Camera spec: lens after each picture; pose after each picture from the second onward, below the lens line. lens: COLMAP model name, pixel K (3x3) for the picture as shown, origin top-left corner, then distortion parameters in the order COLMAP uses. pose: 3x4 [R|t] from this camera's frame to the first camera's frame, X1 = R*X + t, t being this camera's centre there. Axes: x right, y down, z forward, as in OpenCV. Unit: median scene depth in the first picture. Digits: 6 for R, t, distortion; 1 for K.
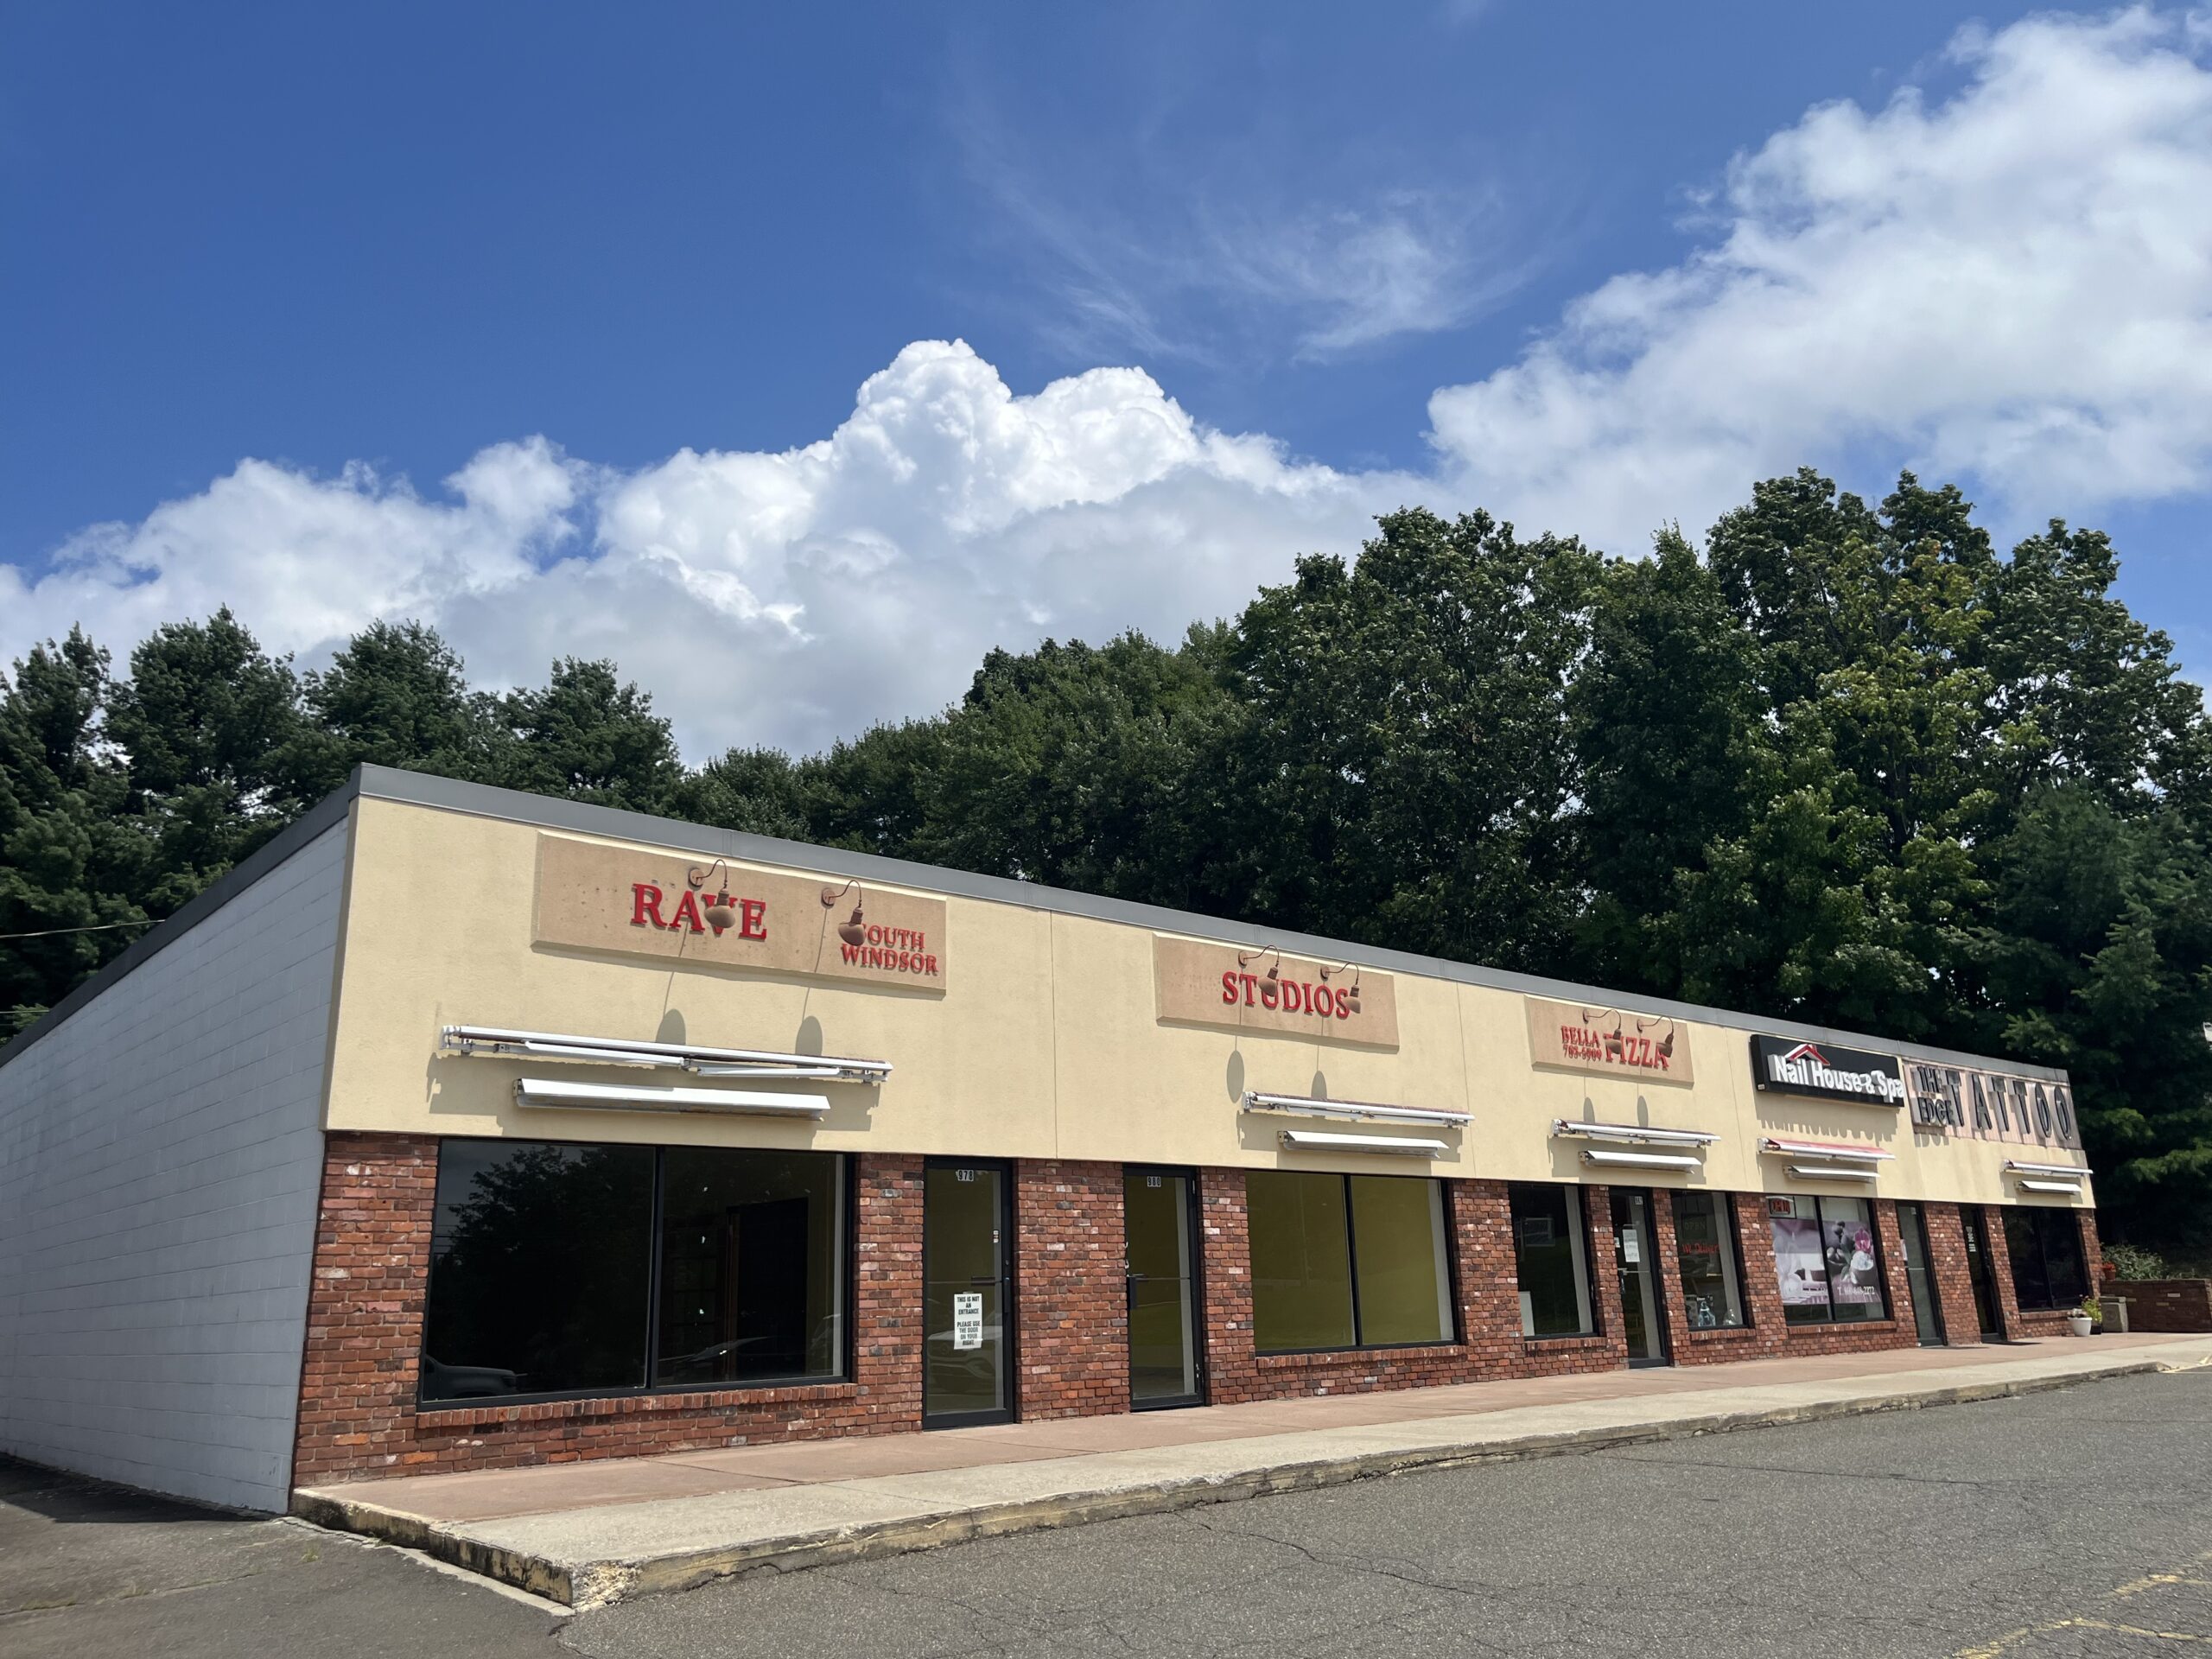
lens RADIAL K [[1719.7, 0, 1106.0], [0, 1719.7, 829.5], [0, 0, 1]] dist [0.083908, -0.124820]
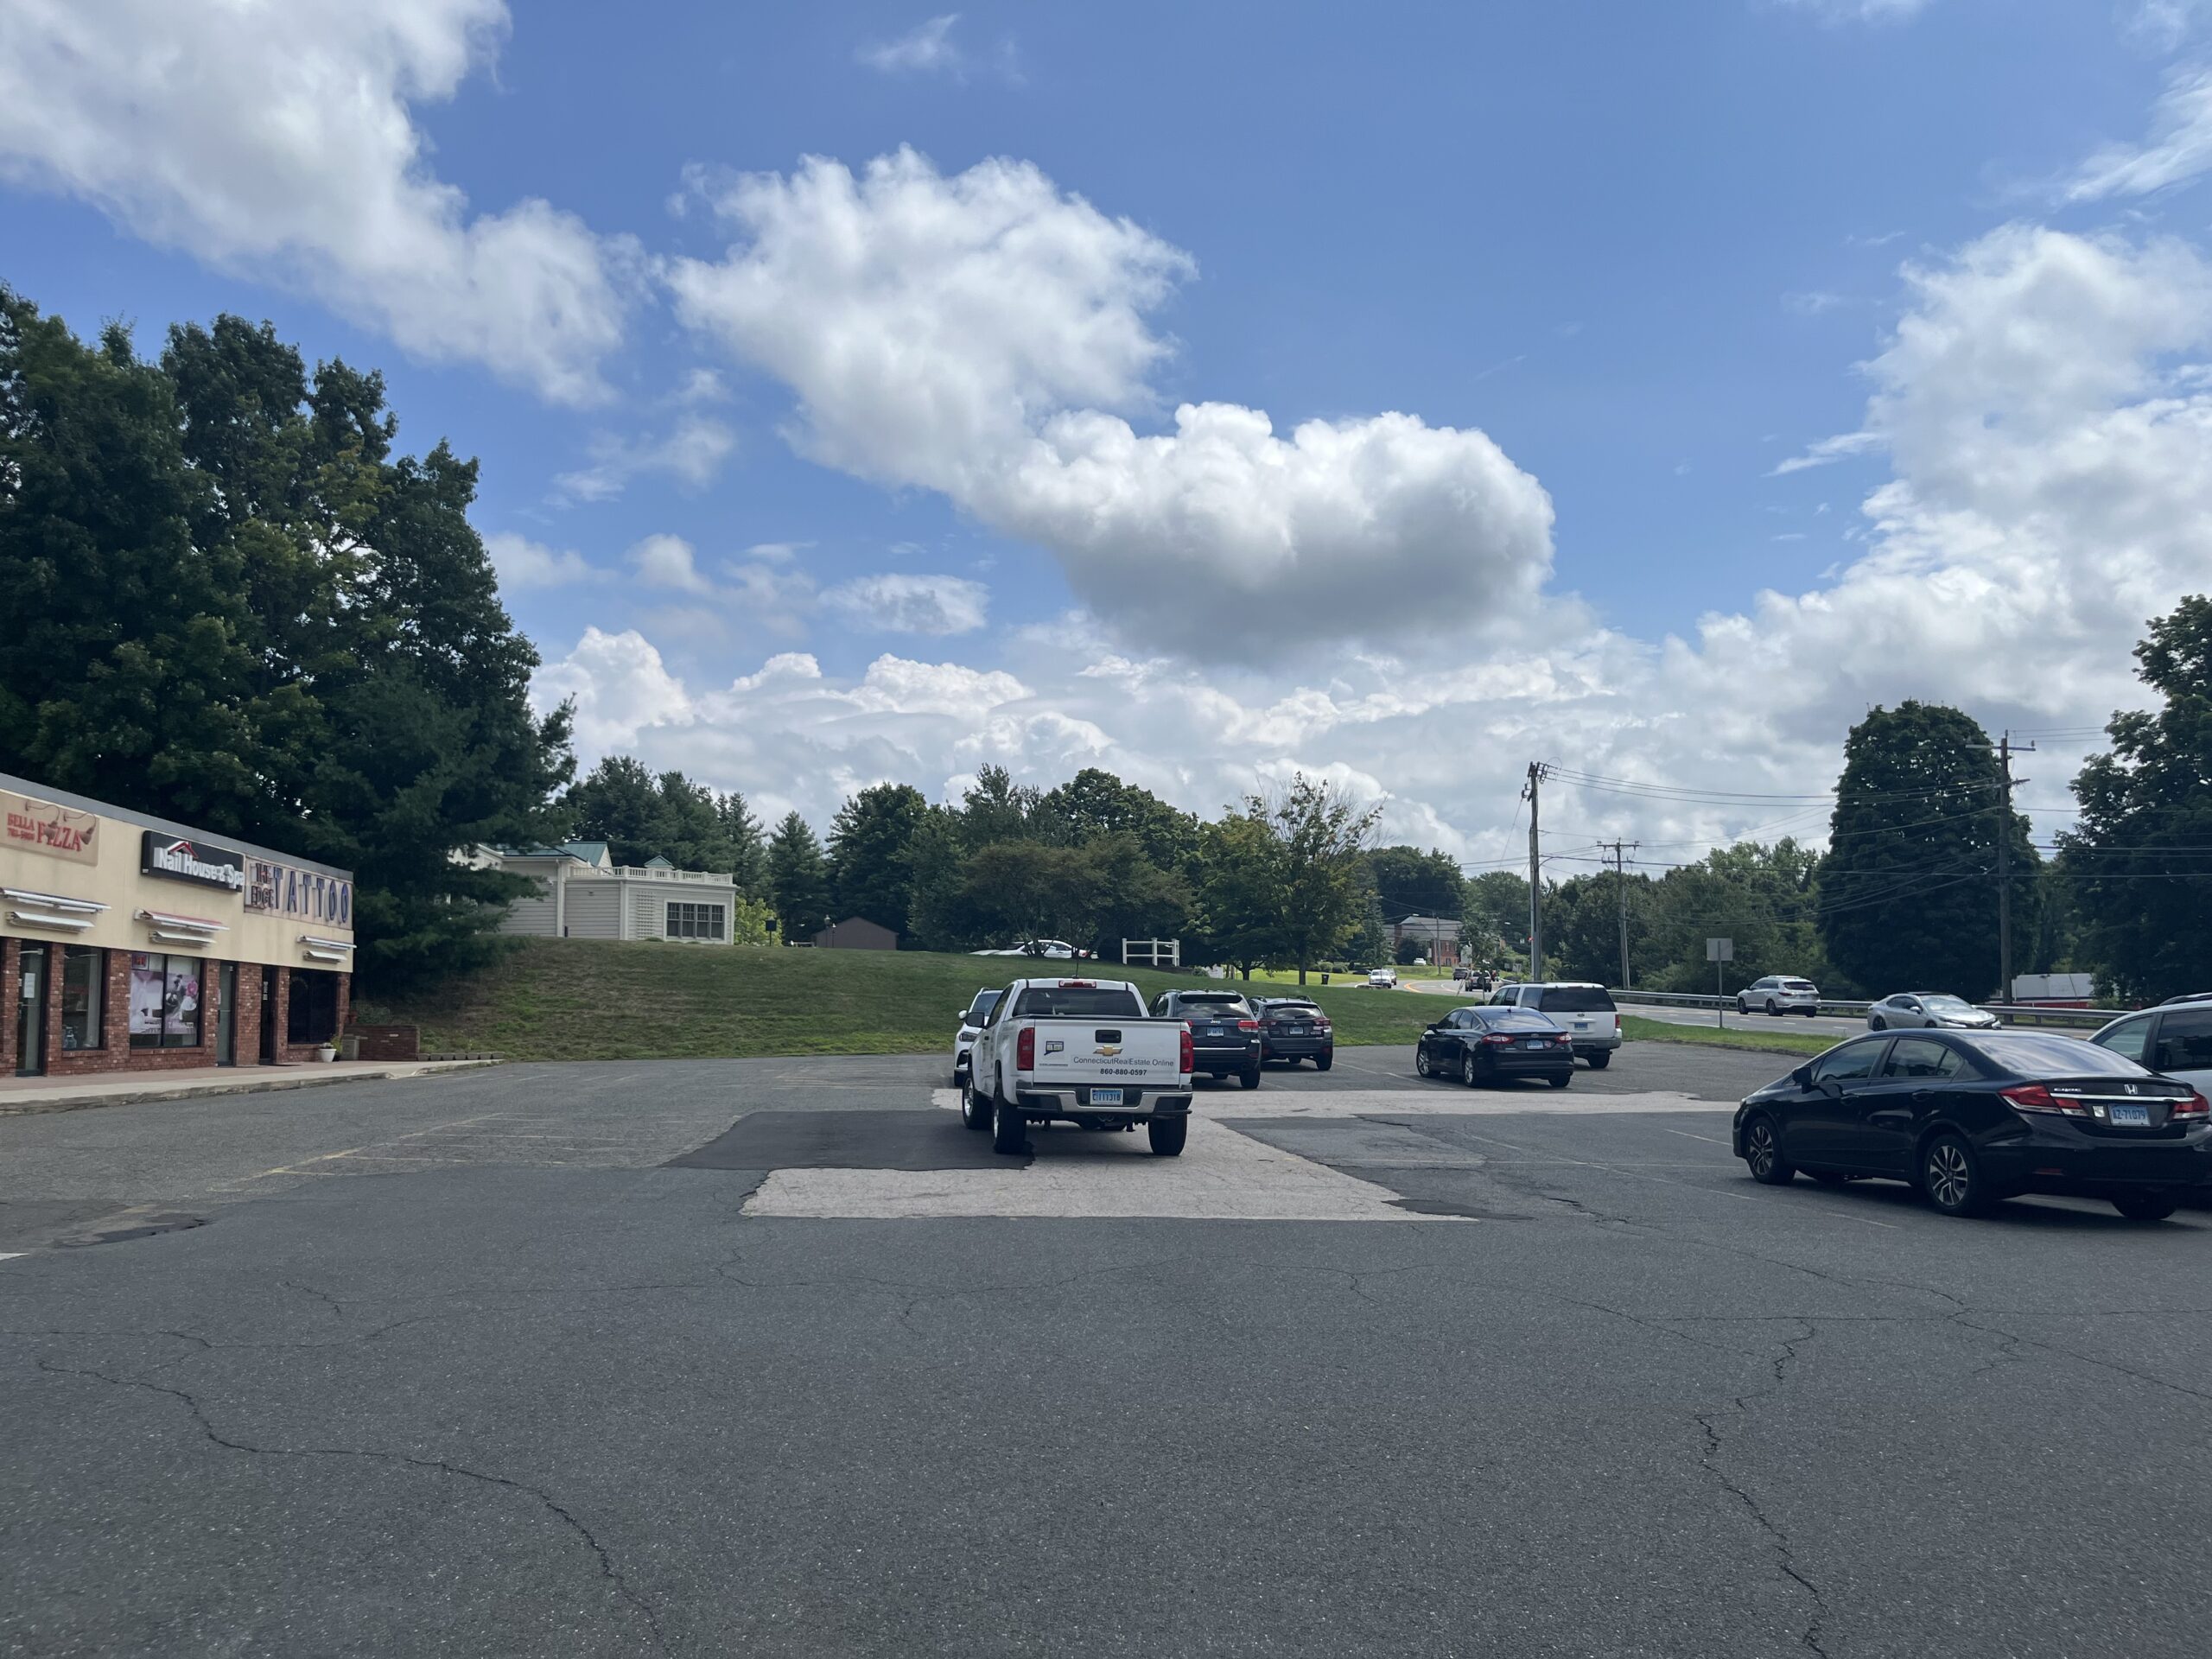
lens RADIAL K [[1688.6, 0, 1106.0], [0, 1688.6, 829.5], [0, 0, 1]] dist [0.034277, -0.126660]
pose [[0.585340, 0.113048, 0.802868, -0.225335], [-0.218311, 0.975636, 0.021787, -0.068661], [-0.780844, -0.188028, 0.595758, -0.316105]]
